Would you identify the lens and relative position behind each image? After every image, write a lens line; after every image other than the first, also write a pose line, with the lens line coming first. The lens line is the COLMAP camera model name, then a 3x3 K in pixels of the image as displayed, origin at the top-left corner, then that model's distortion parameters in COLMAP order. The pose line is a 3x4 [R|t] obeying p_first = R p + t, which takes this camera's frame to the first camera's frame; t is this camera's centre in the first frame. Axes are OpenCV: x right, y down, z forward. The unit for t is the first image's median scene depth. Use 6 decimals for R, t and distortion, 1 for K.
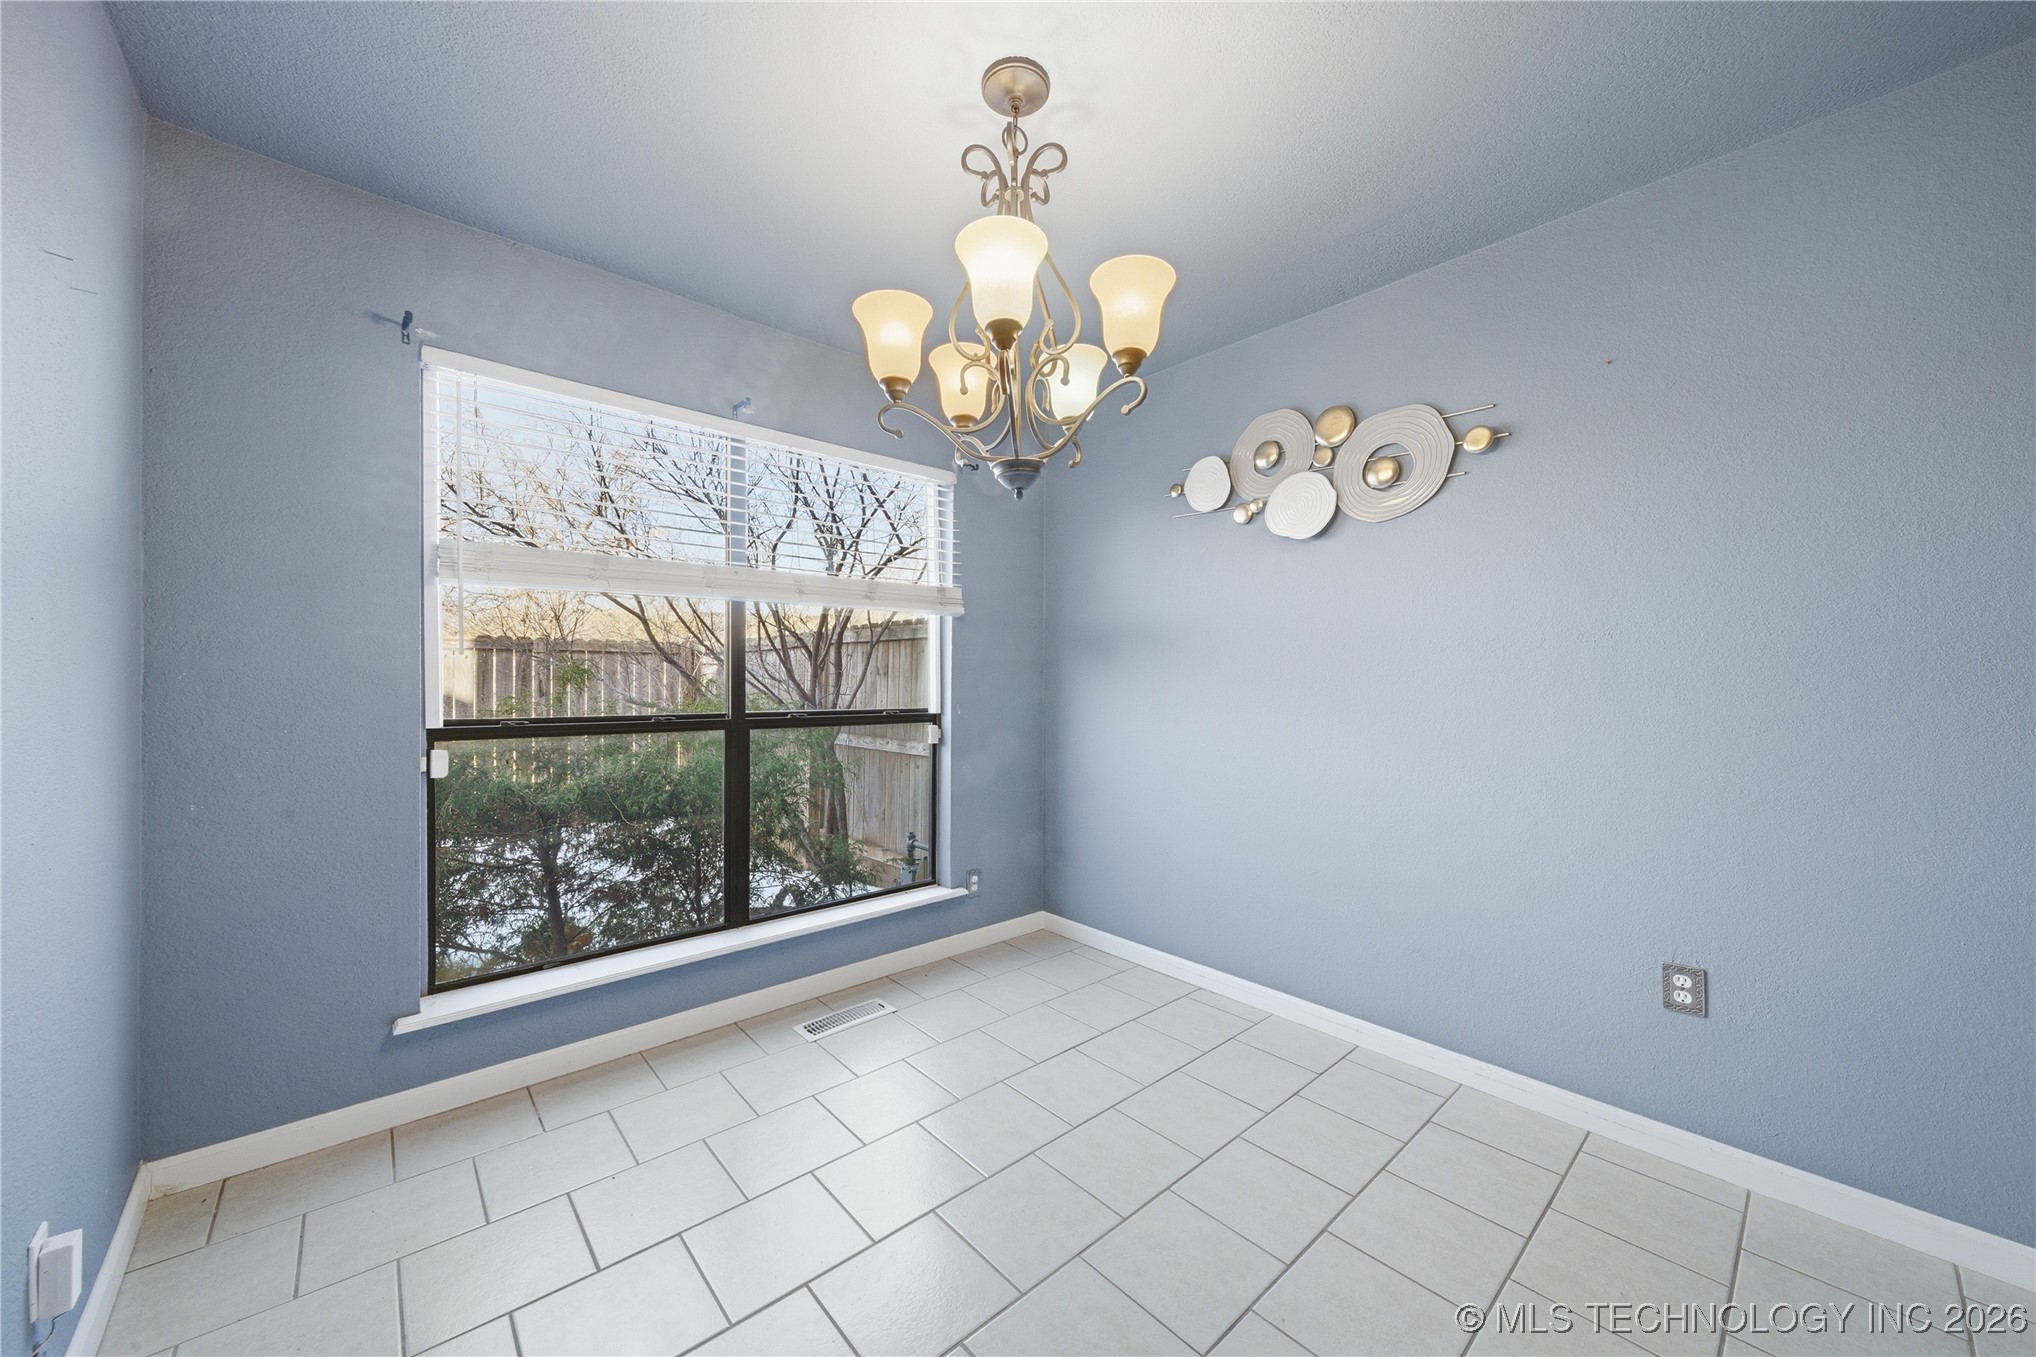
lens RADIAL K [[735.3, 0, 1016.6], [0, 735.3, 691.2], [0, 0, 1]] dist [-0.001677, -0.000530]
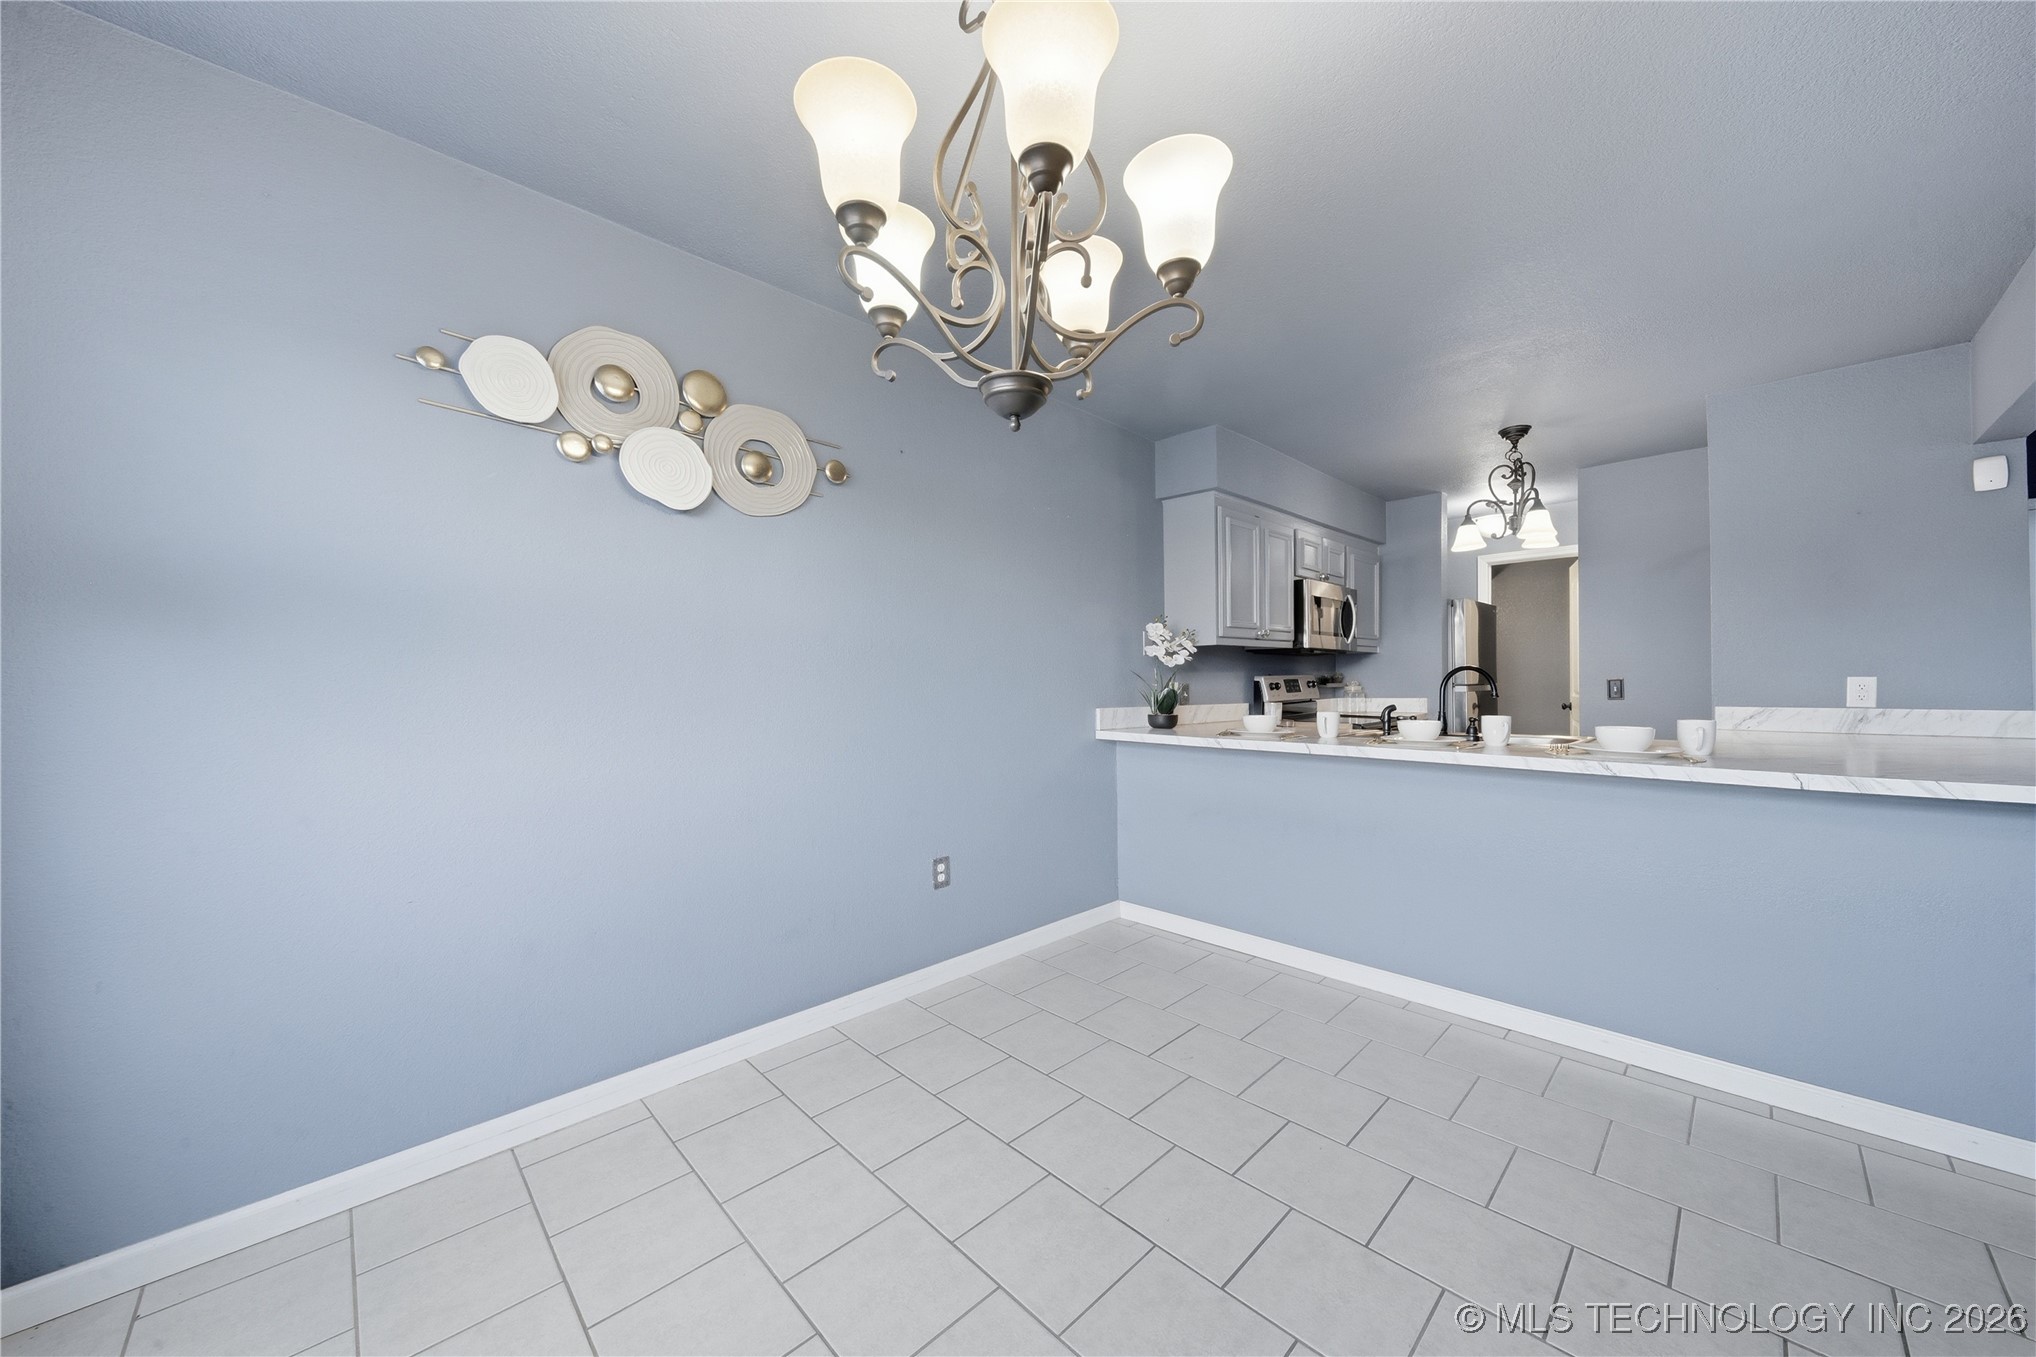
lens RADIAL K [[735.3, 0, 1005.8], [0, 735.3, 684.0], [0, 0, 1]] dist [-0.001677, -0.000530]
pose [[-0.055068, -0.010297, 0.998430, -0.433410], [0.016460, 0.999802, 0.011219, -0.007703], [-0.998347, 0.017052, -0.054887, 0.614714]]
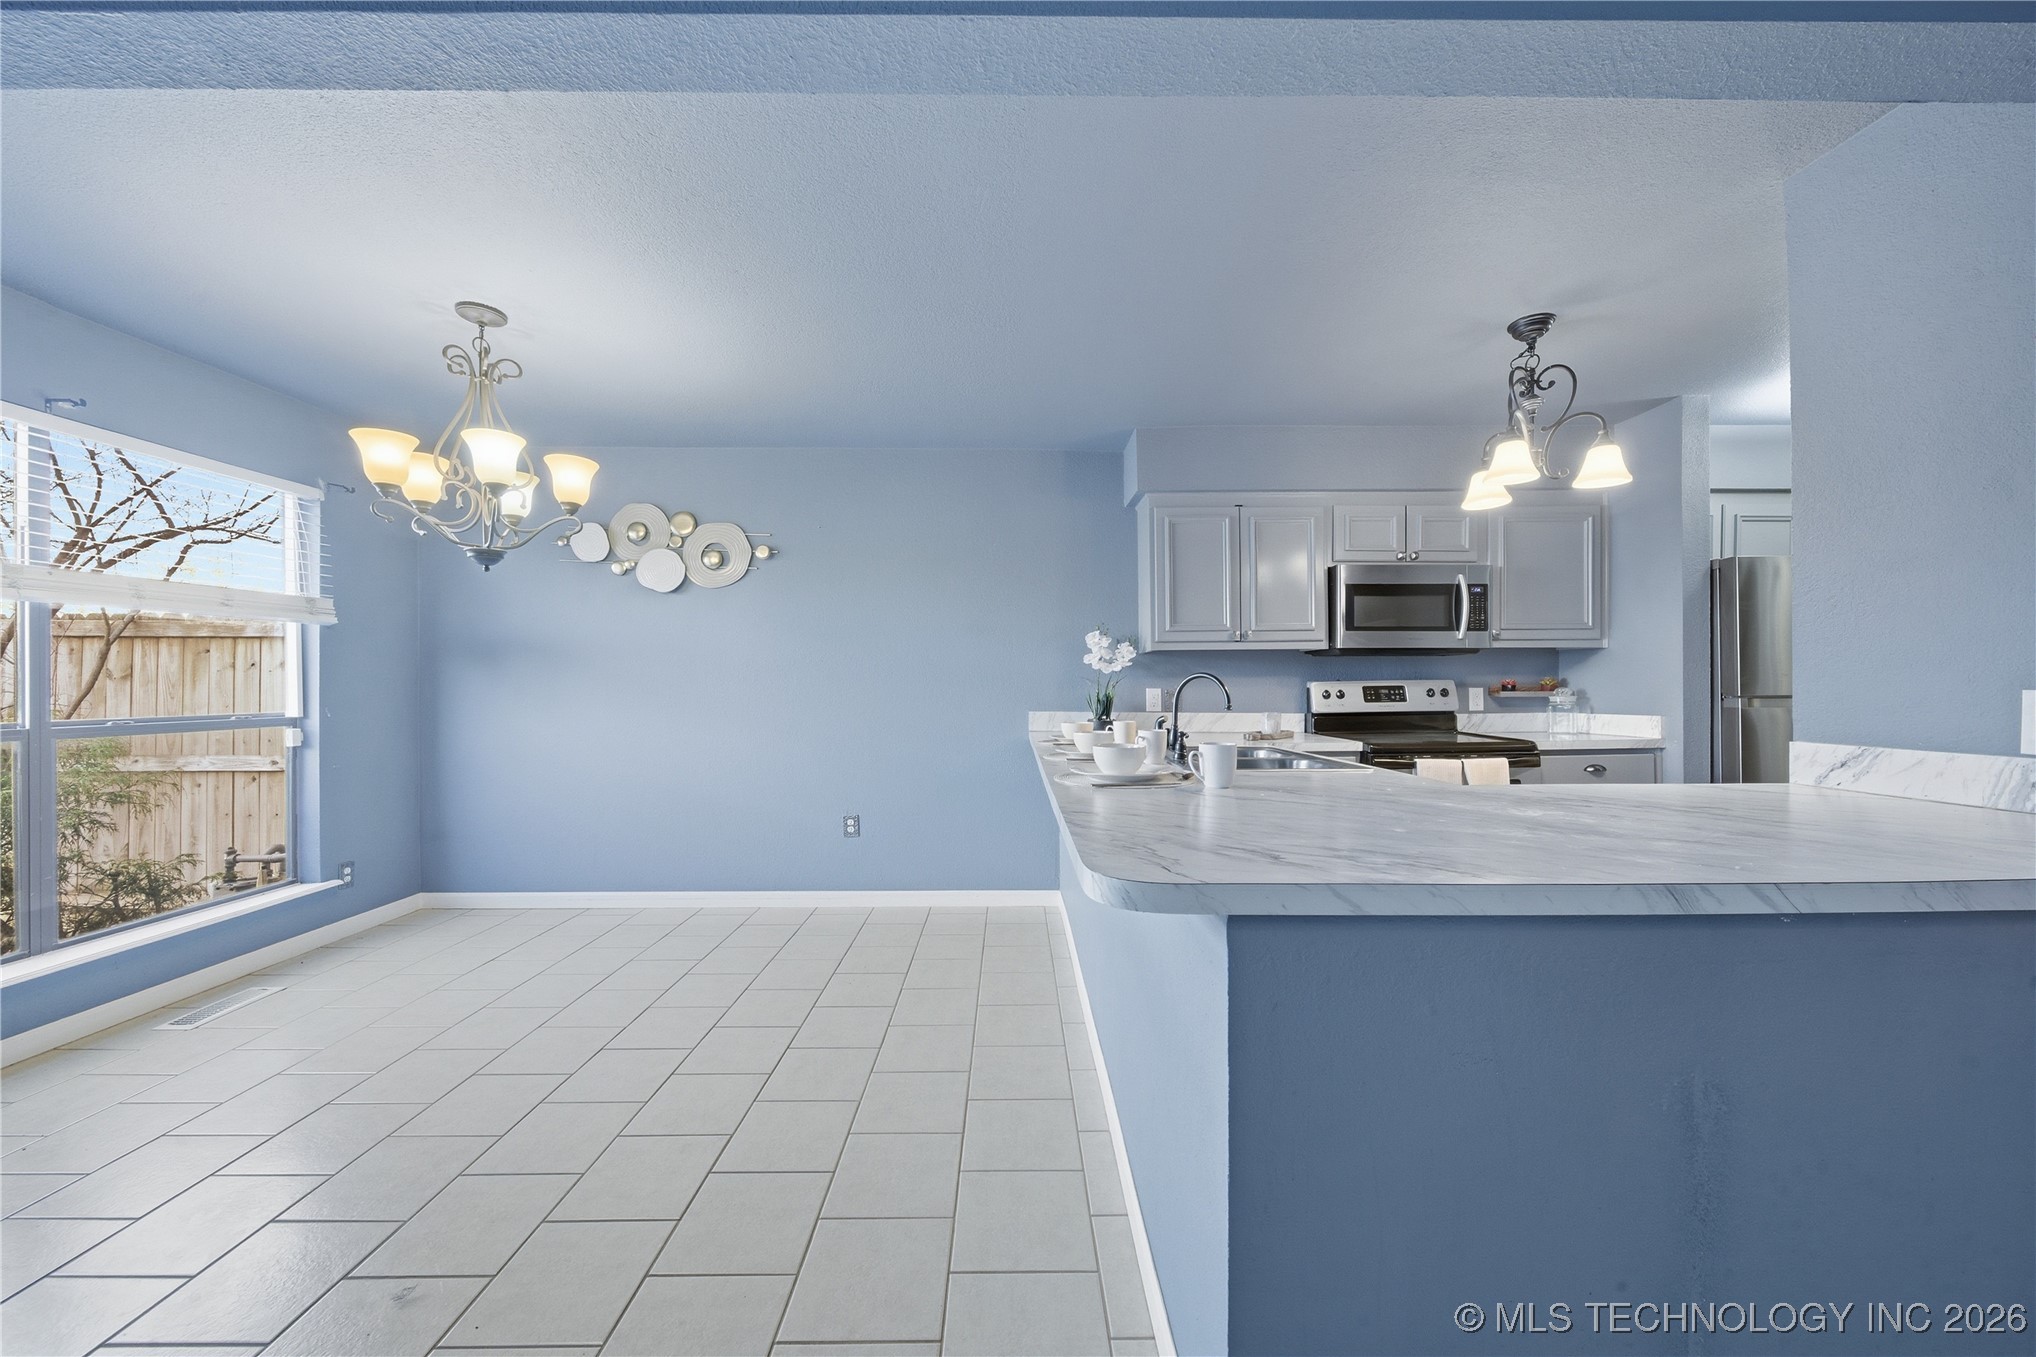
lens RADIAL K [[735.3, 0, 1026.9], [0, 735.3, 683.6], [0, 0, 1]] dist [-0.001677, -0.000530]
pose [[0.659643, -0.006699, 0.751549, -0.245160], [0.014594, 0.999886, -0.003897, 0.002261], [-0.751437, 0.013539, 0.659666, -0.538849]]
